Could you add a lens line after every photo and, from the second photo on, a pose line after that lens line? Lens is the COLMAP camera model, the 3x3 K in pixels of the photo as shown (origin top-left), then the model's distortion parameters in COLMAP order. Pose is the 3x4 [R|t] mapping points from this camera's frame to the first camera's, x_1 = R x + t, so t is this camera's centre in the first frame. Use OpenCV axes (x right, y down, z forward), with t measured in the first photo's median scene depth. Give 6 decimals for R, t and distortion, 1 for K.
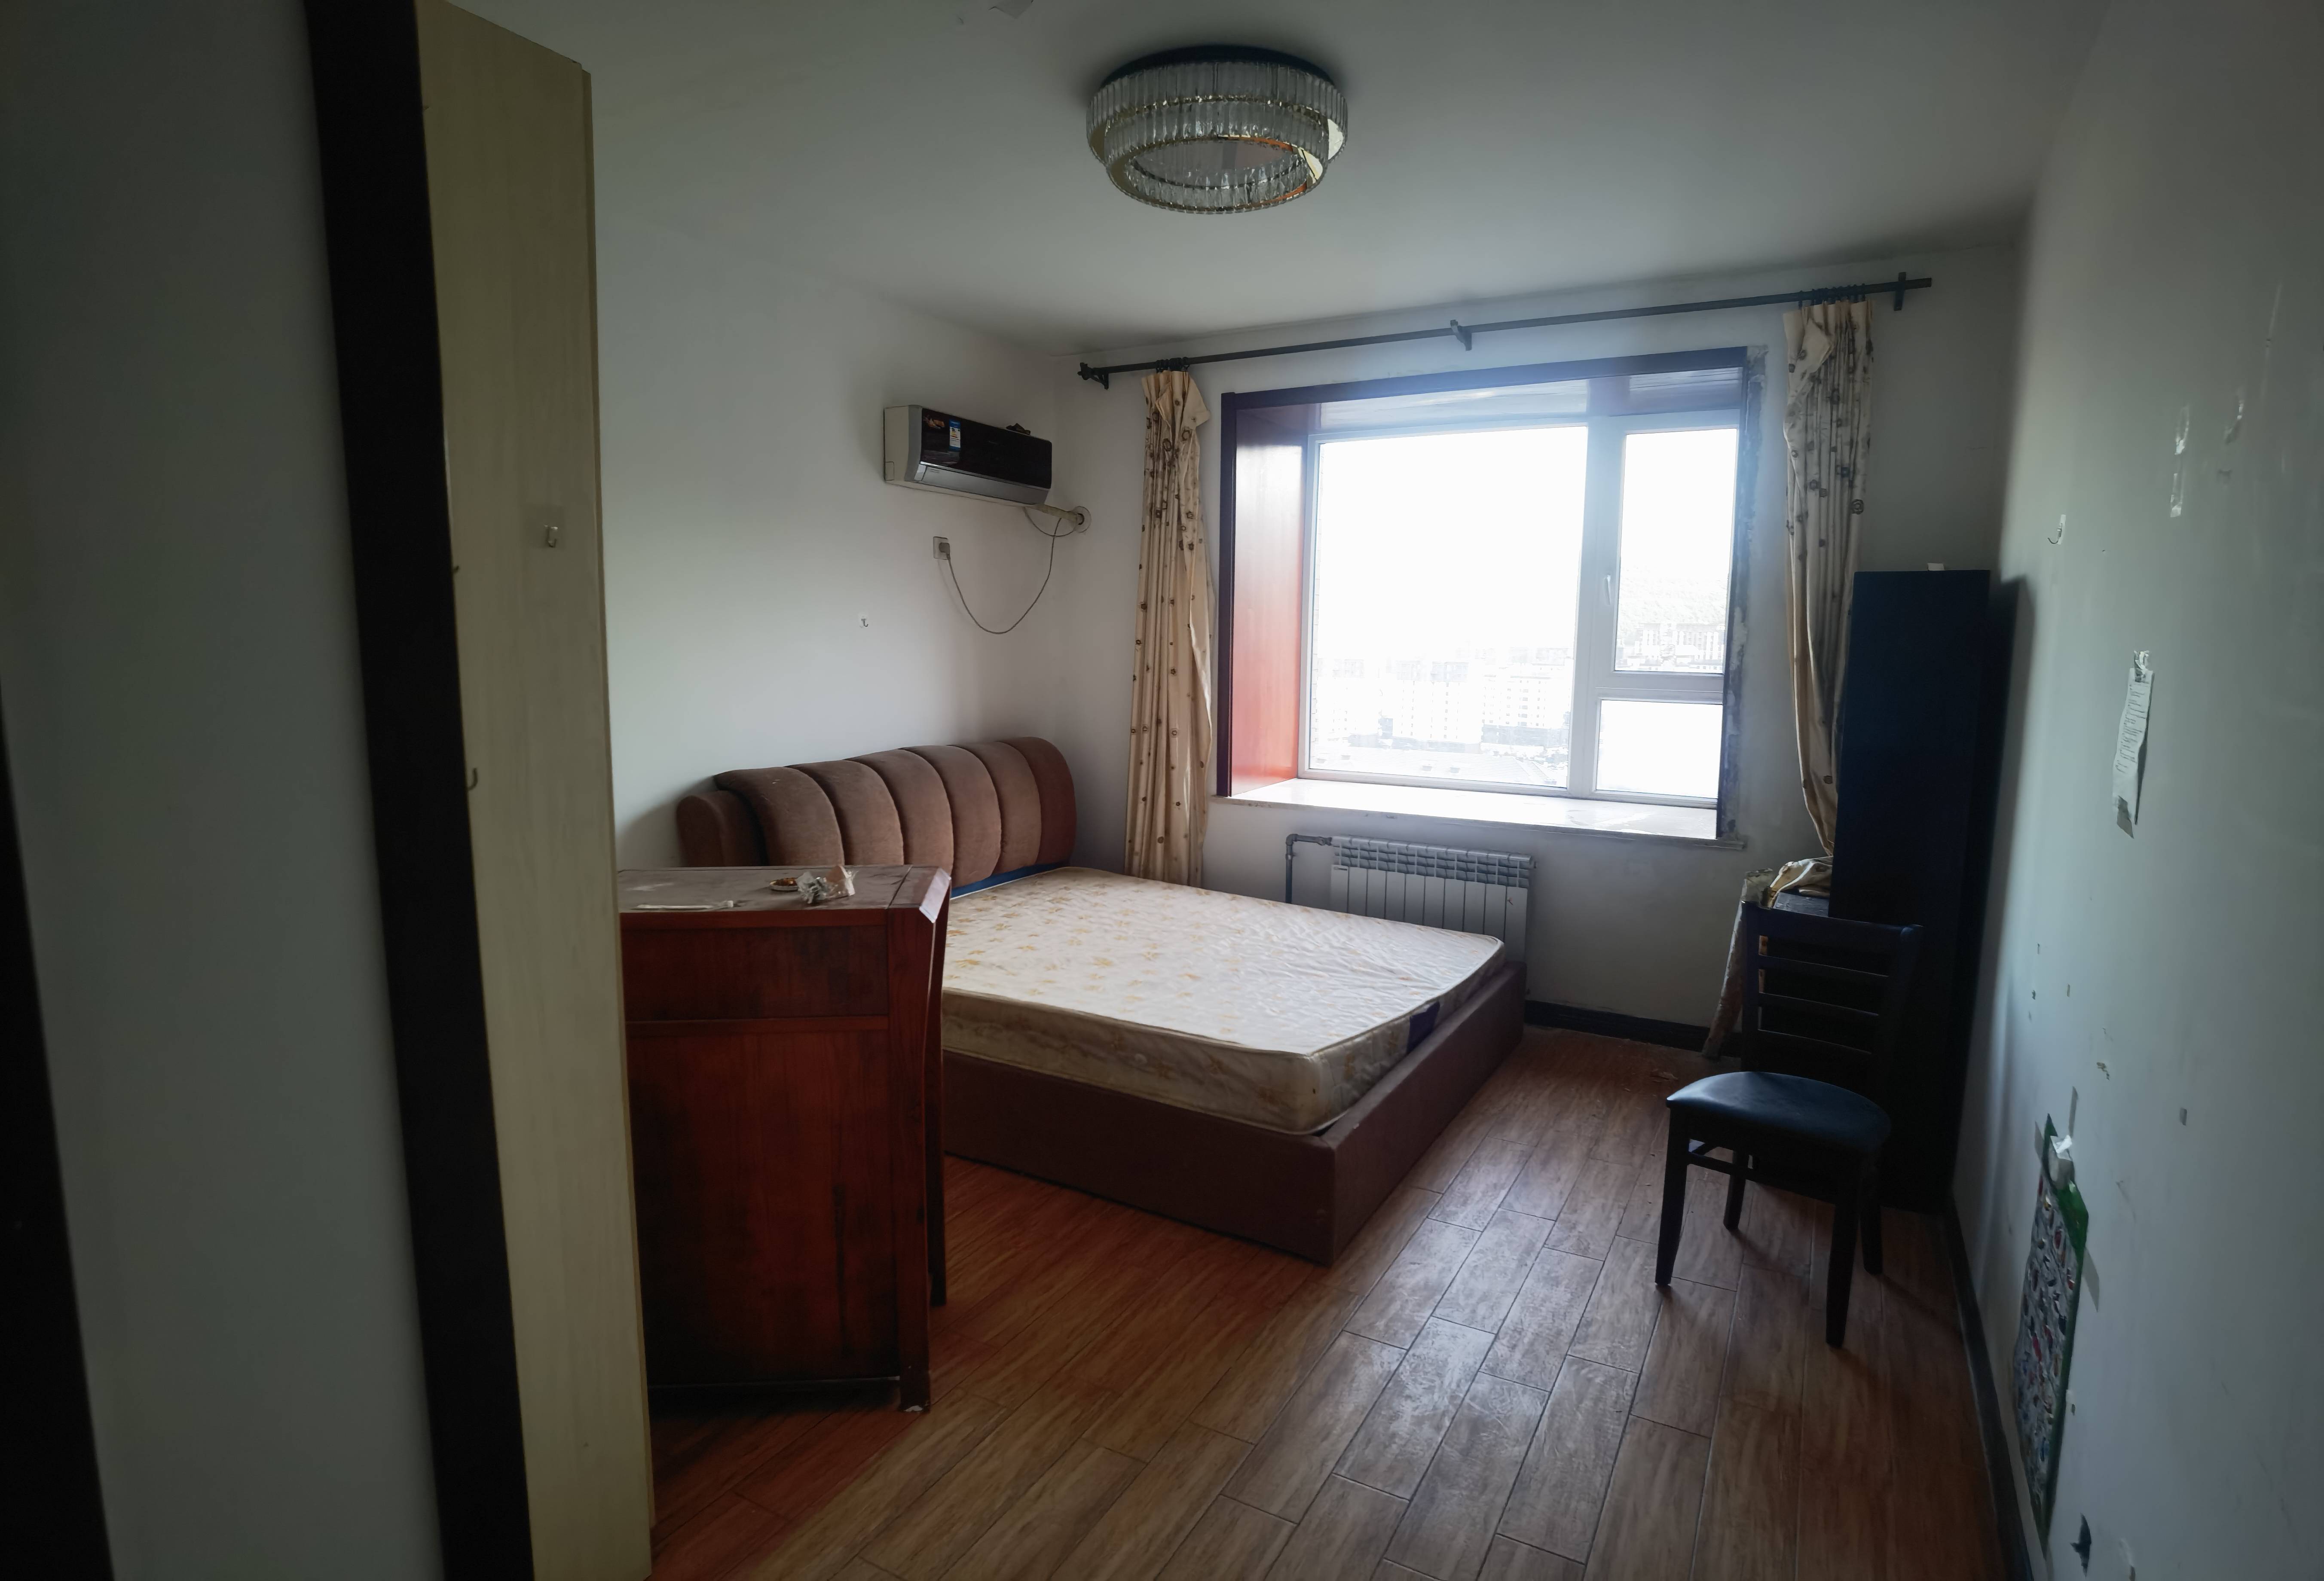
lens RADIAL K [[1207.2, 0, 1162.0], [0, 1207.2, 790.5], [0, 0, 1]] dist [-0.002041, -0.000488]
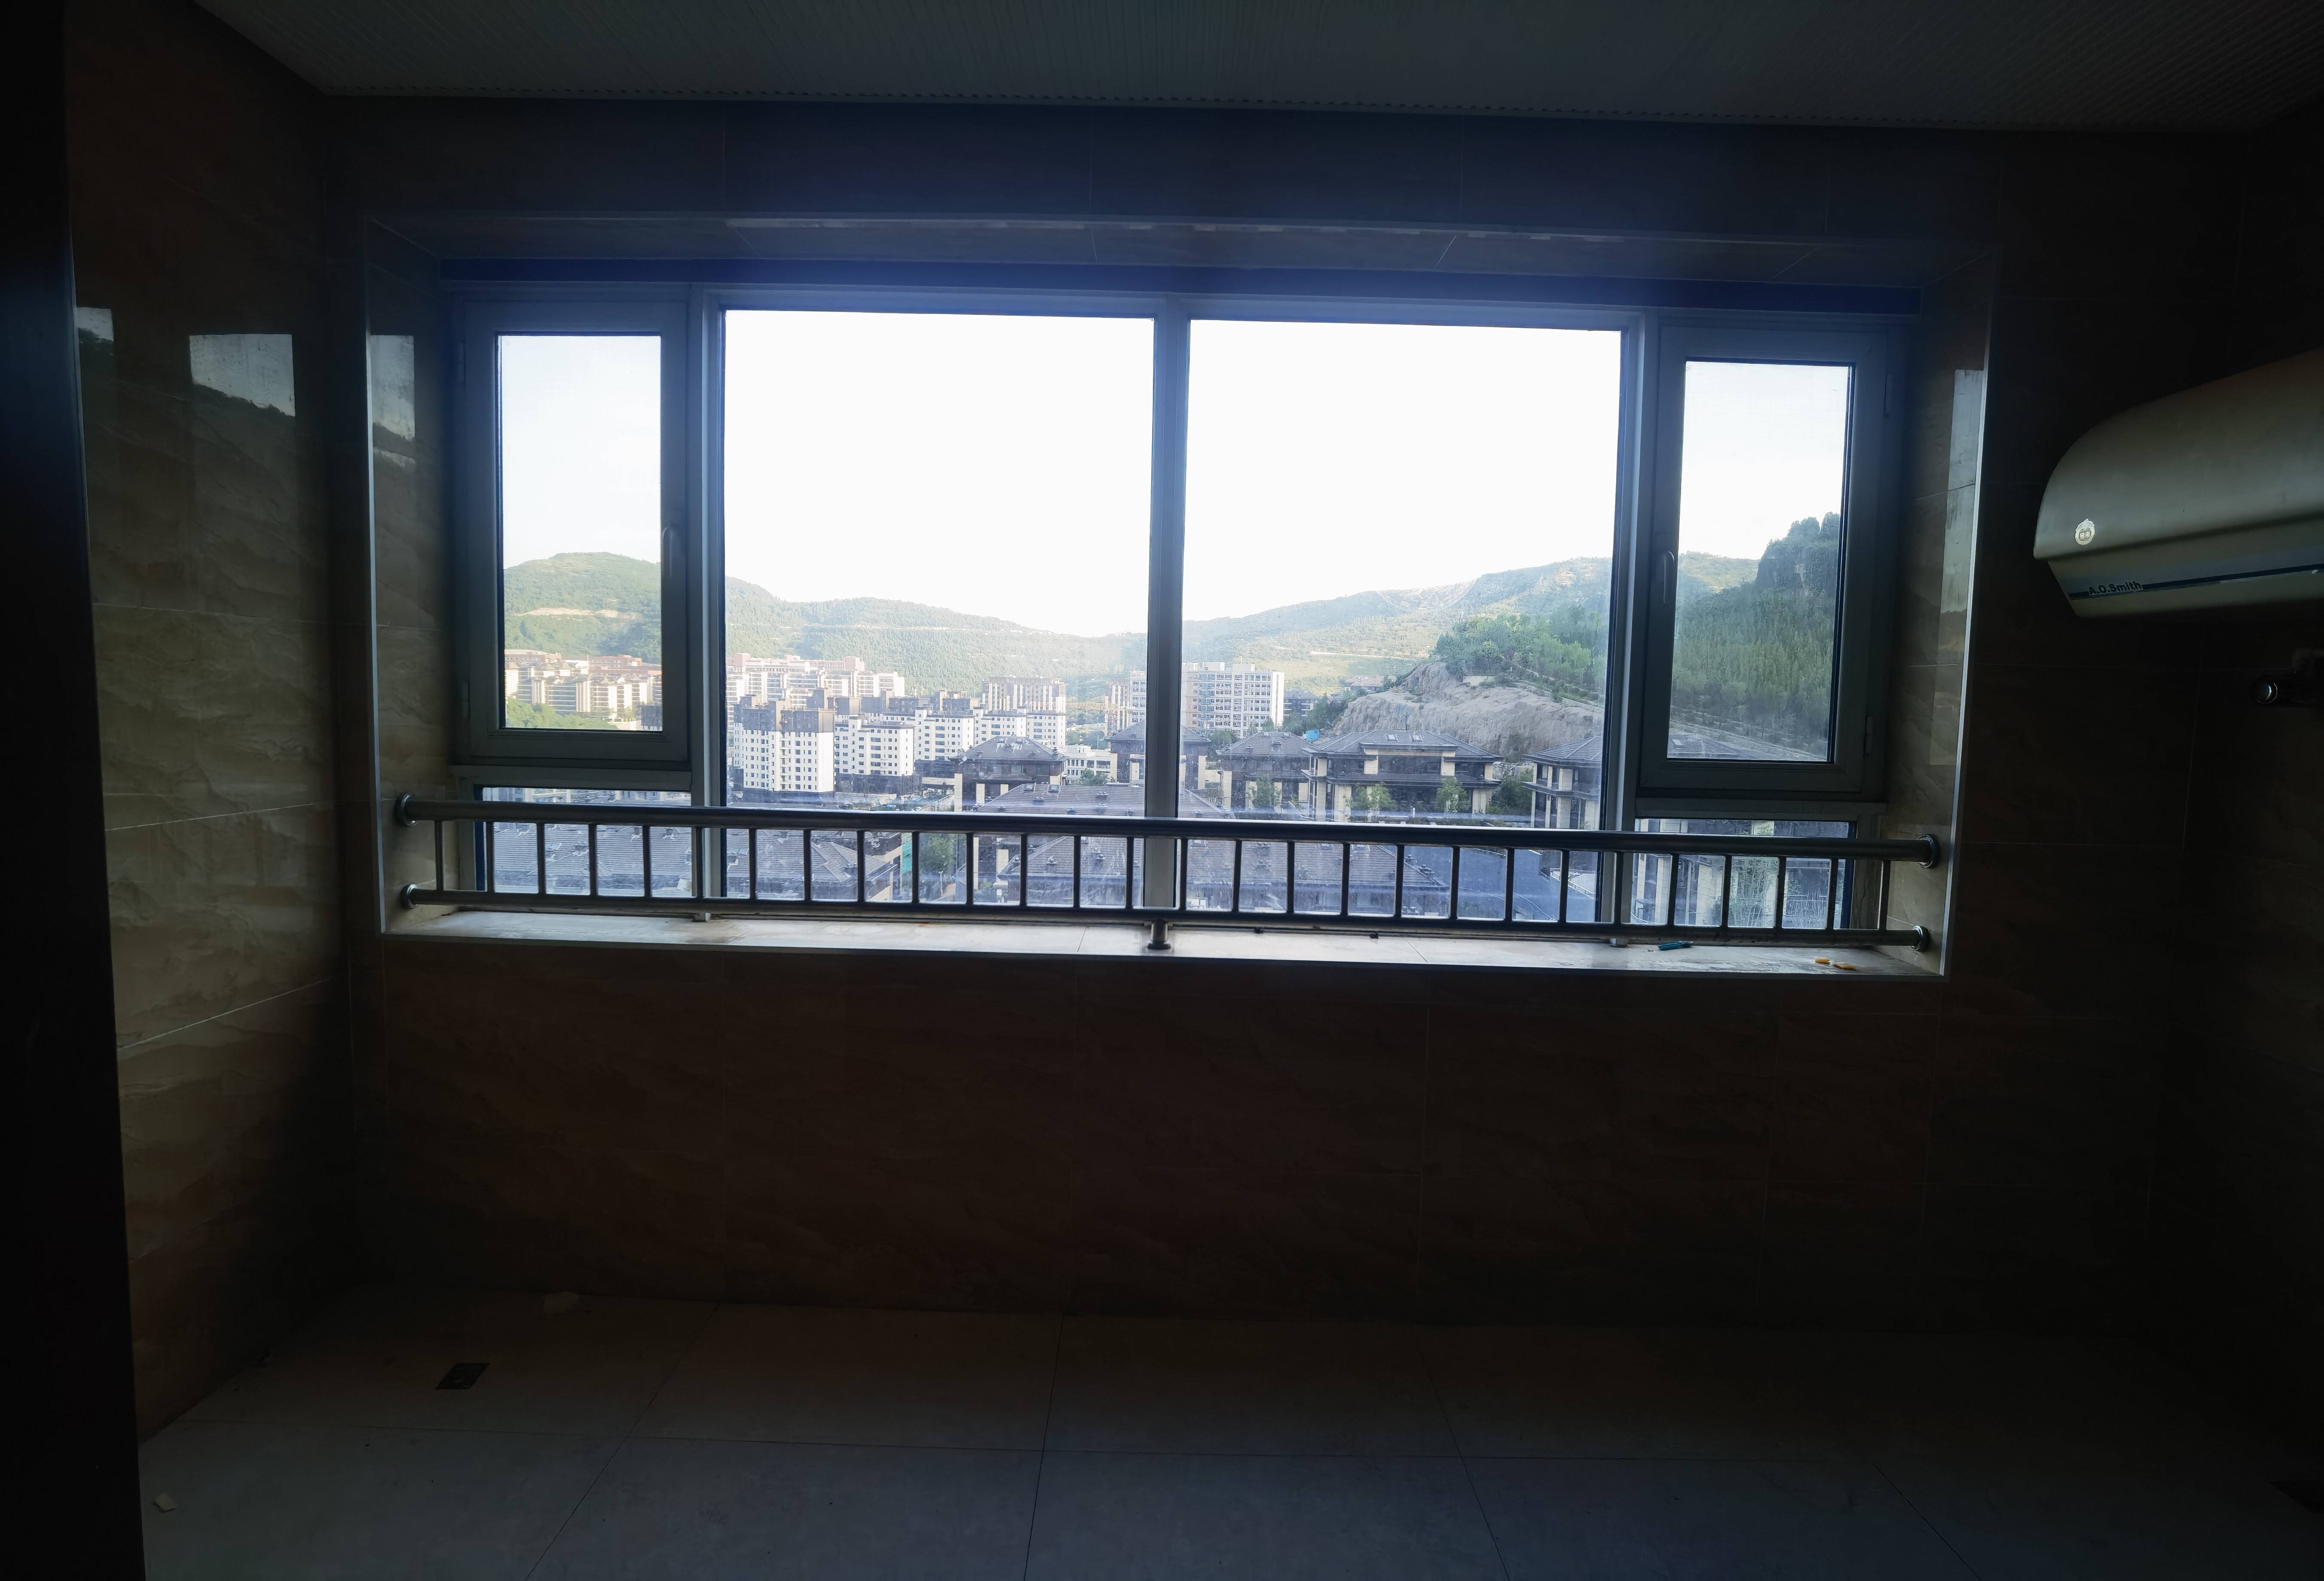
lens RADIAL K [[1207.2, 0, 1162.0], [0, 1207.2, 790.5], [0, 0, 1]] dist [-0.002041, -0.000488]
pose [[0.490097, 0.060145, -0.869590, 1.215330], [-0.130834, 0.991391, -0.005168, -0.059856], [0.861793, 0.116305, 0.493747, 0.607858]]
